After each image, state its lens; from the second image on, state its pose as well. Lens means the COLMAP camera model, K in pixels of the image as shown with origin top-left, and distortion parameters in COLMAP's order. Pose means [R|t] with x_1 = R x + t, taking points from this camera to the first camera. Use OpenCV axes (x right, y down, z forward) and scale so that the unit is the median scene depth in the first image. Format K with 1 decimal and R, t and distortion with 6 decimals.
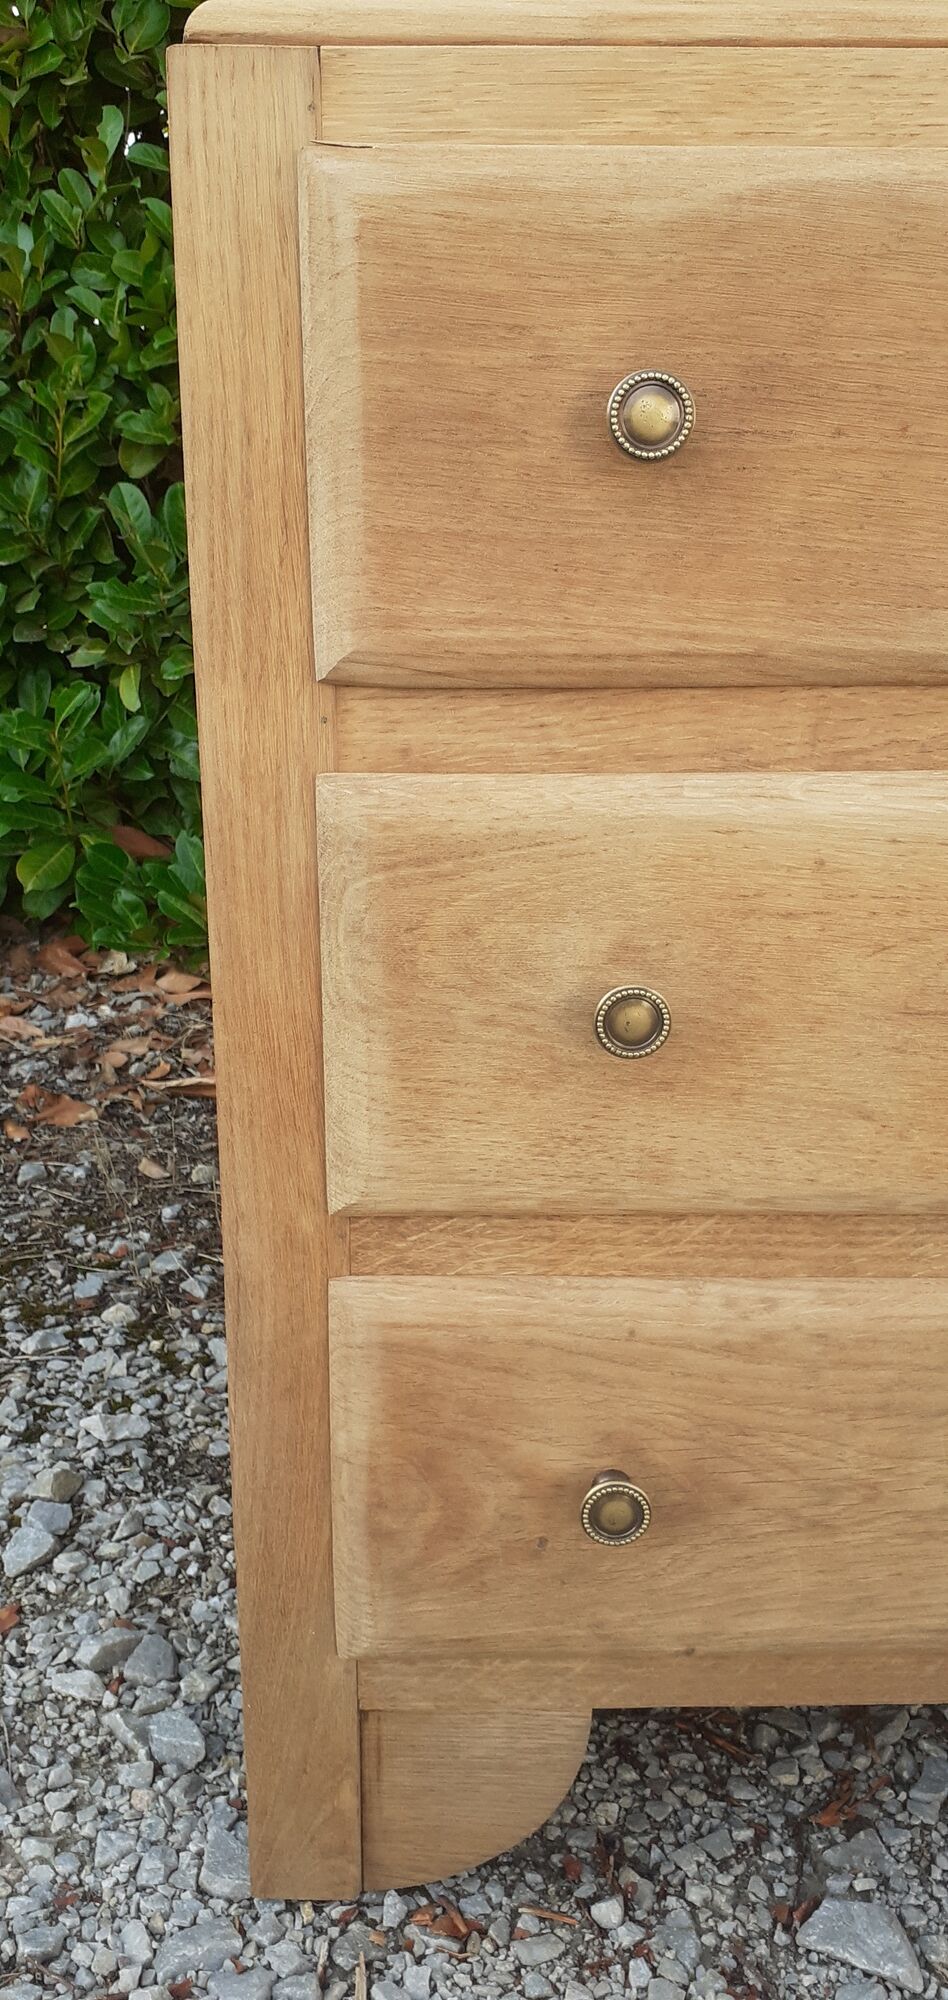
lens RADIAL K [[1596.5, 0, 480.9], [0, 1596.5, 1011.5], [0, 0, 1]] dist [0.121584, -0.277209]
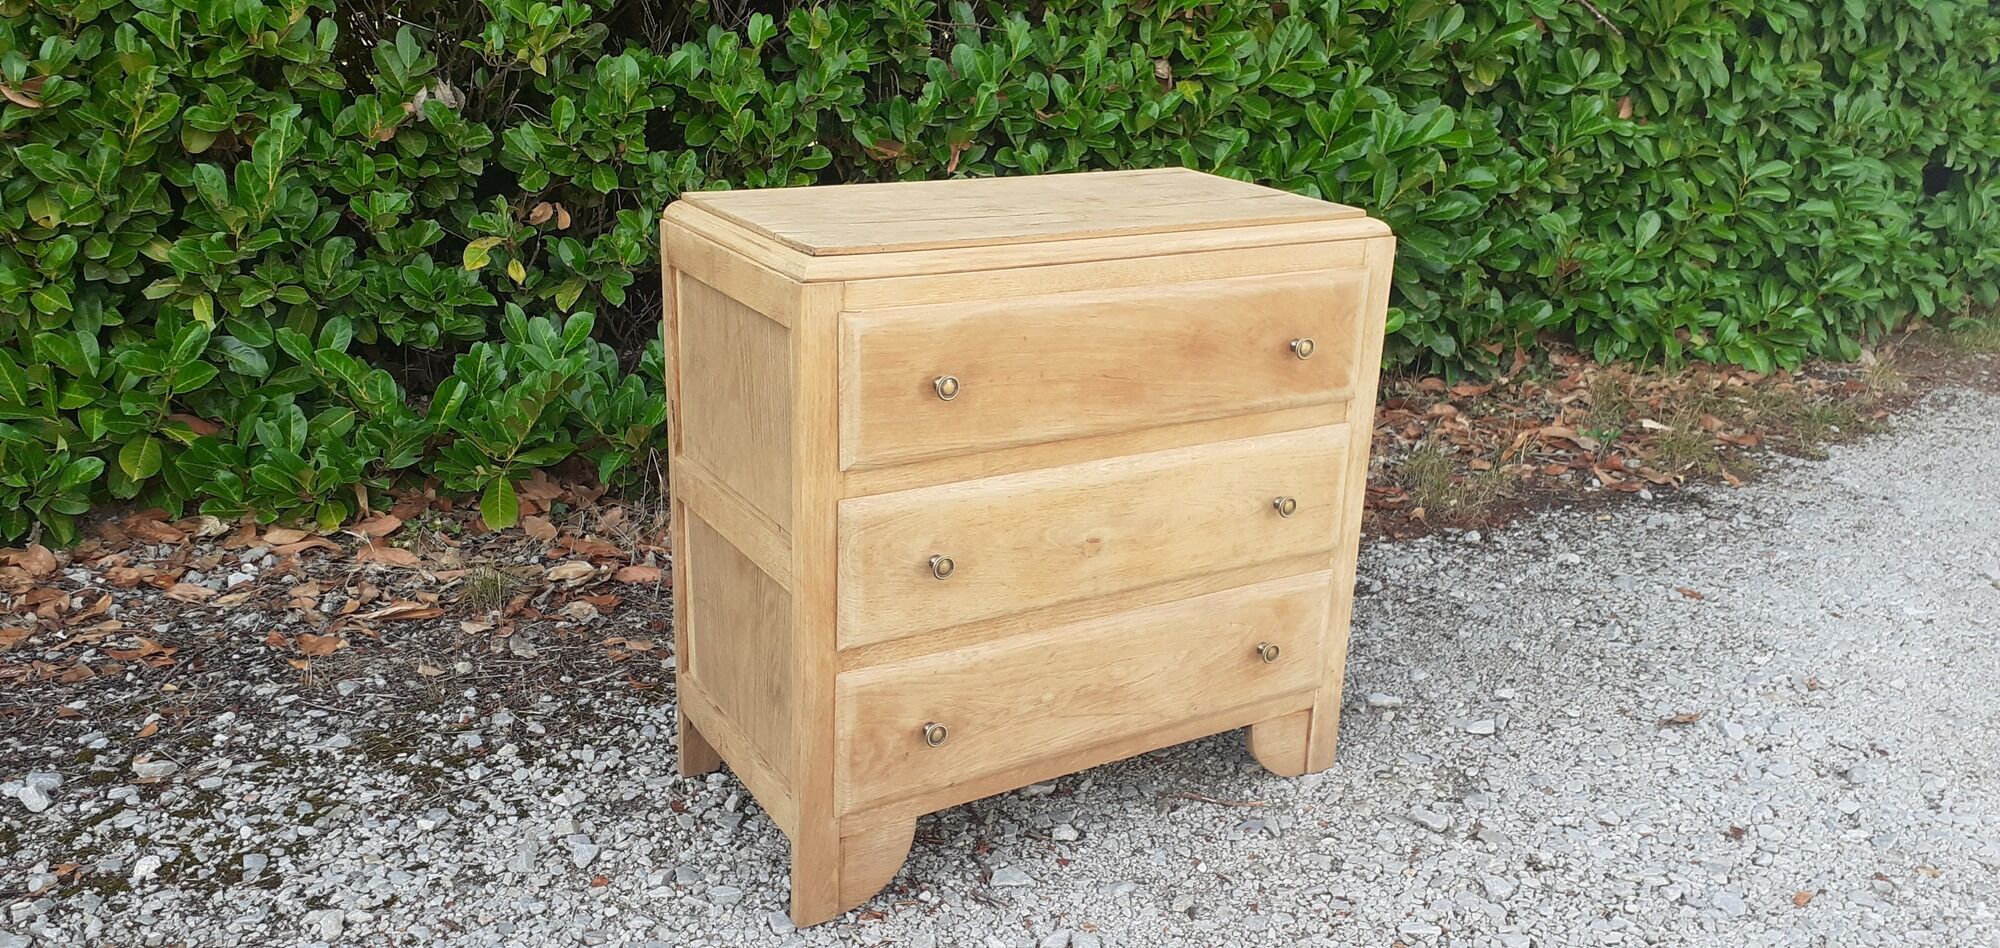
lens RADIAL K [[1613.4, 0, 1001.3], [0, 1613.4, 446.9], [0, 0, 1]] dist [0.090363, -0.140088]
pose [[0.856129, -0.121599, 0.502251, -1.037100], [0.108849, 0.992549, 0.054761, -0.295853], [-0.505168, 0.007787, 0.862986, -1.332496]]
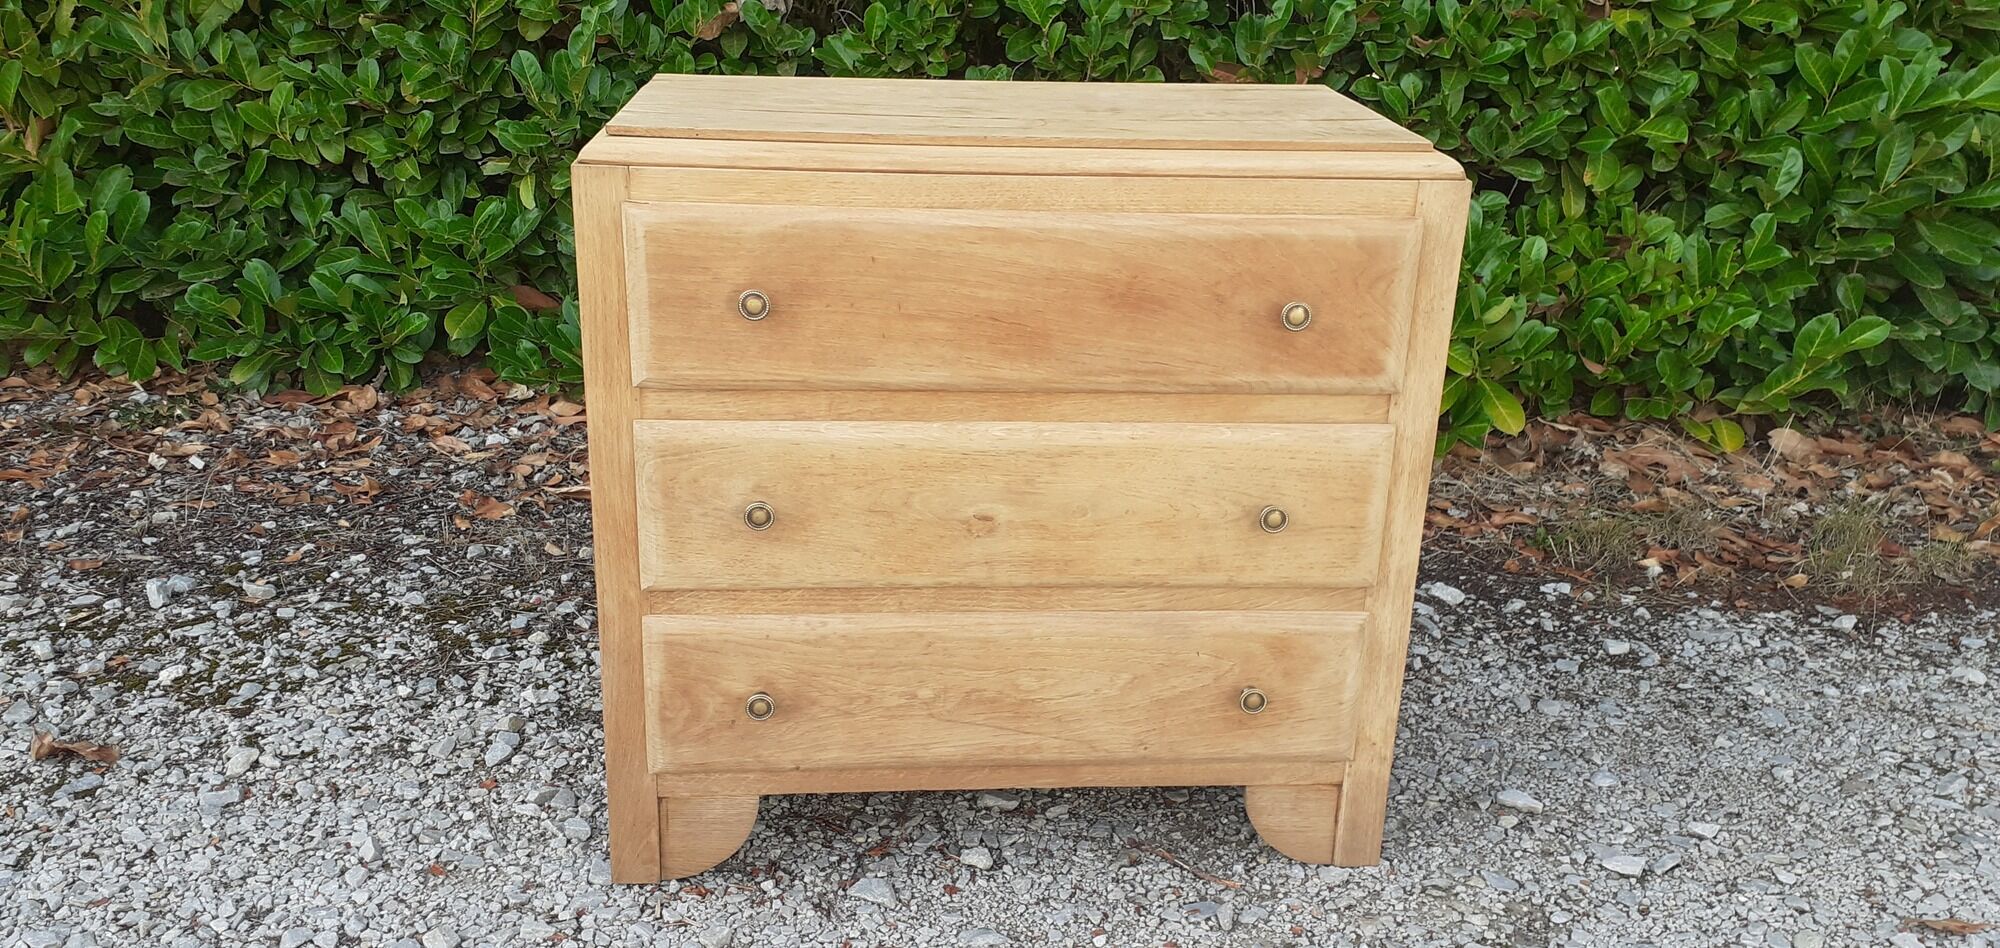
lens RADIAL K [[1596.5, 0, 1006.2], [0, 1596.5, 466.2], [0, 0, 1]] dist [0.121584, -0.277209]
pose [[0.996203, 0.003933, 0.086974, 0.211521], [-0.010010, 0.997528, 0.069552, -0.205199], [-0.086485, -0.070159, 0.993780, -1.269652]]
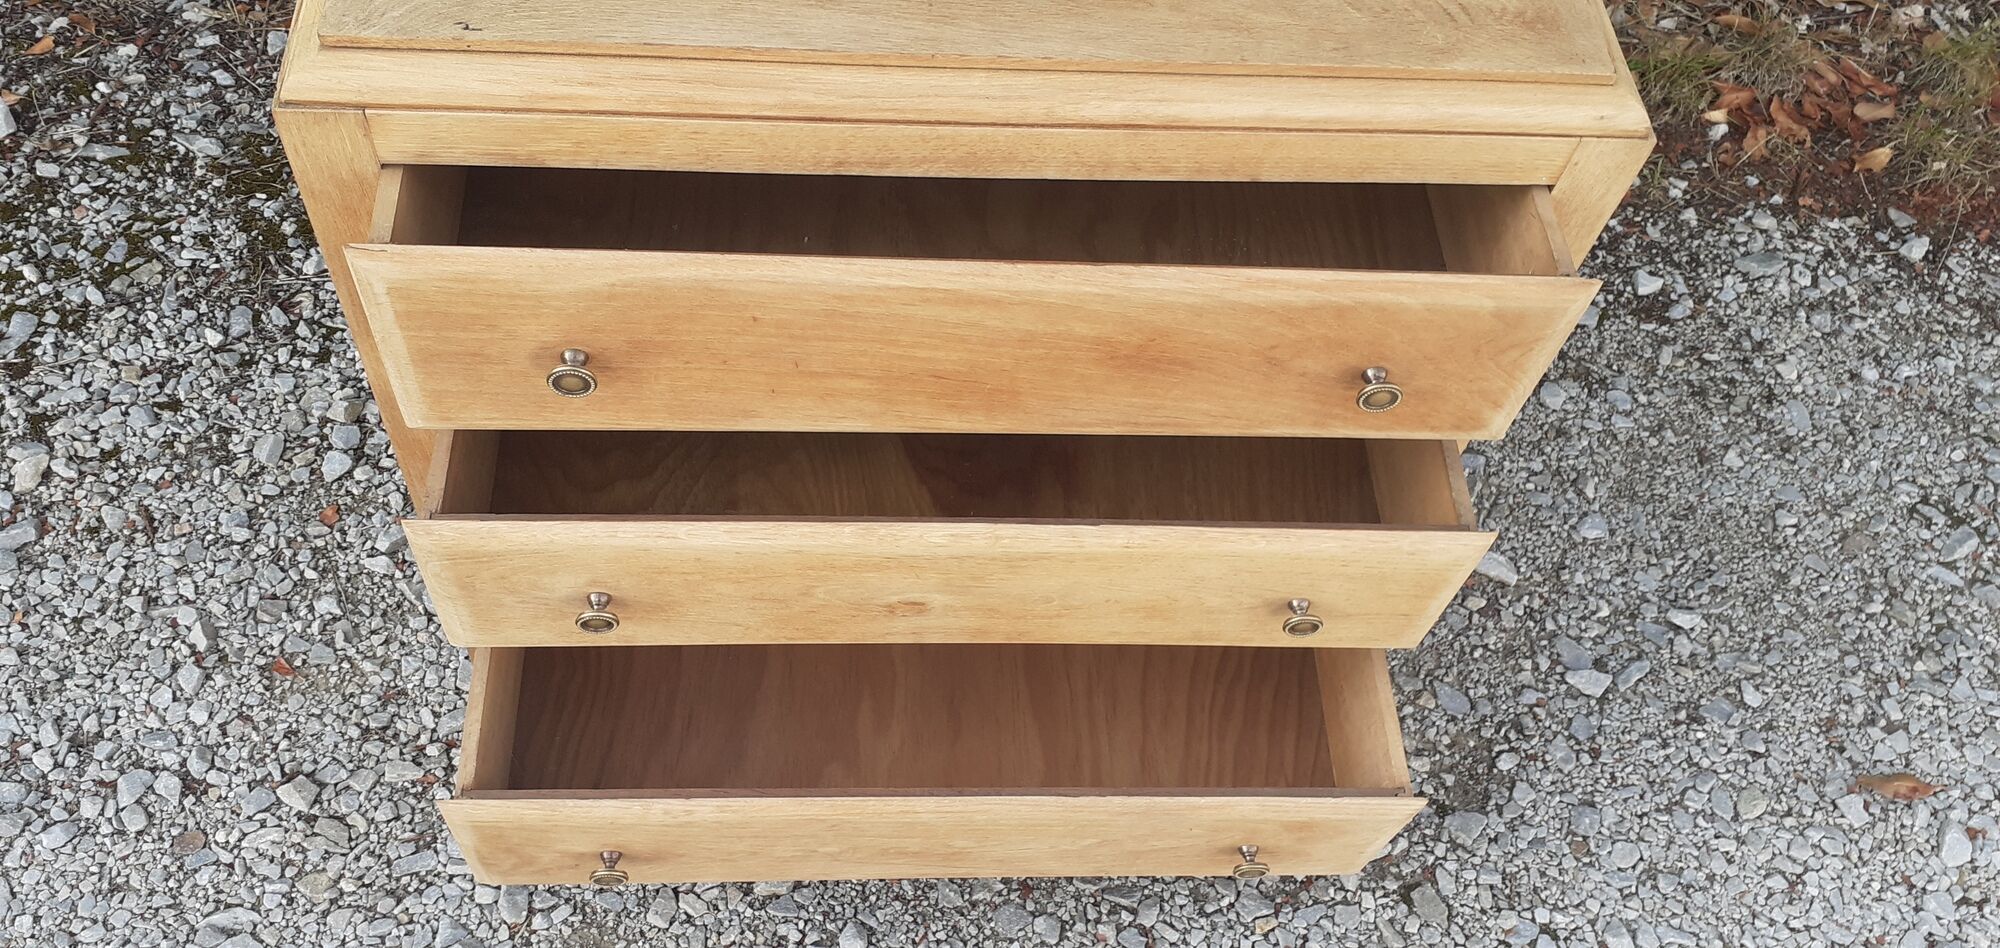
lens RADIAL K [[1541.3, 0, 999.9], [0, 1541.3, 347.3], [0, 0, 1]] dist [-0.000820, -0.010378]
pose [[0.991927, 0.004535, 0.126731, 0.257895], [-0.087122, 0.750548, 0.655047, -1.120865], [-0.092147, -0.660800, 0.744884, -0.220224]]
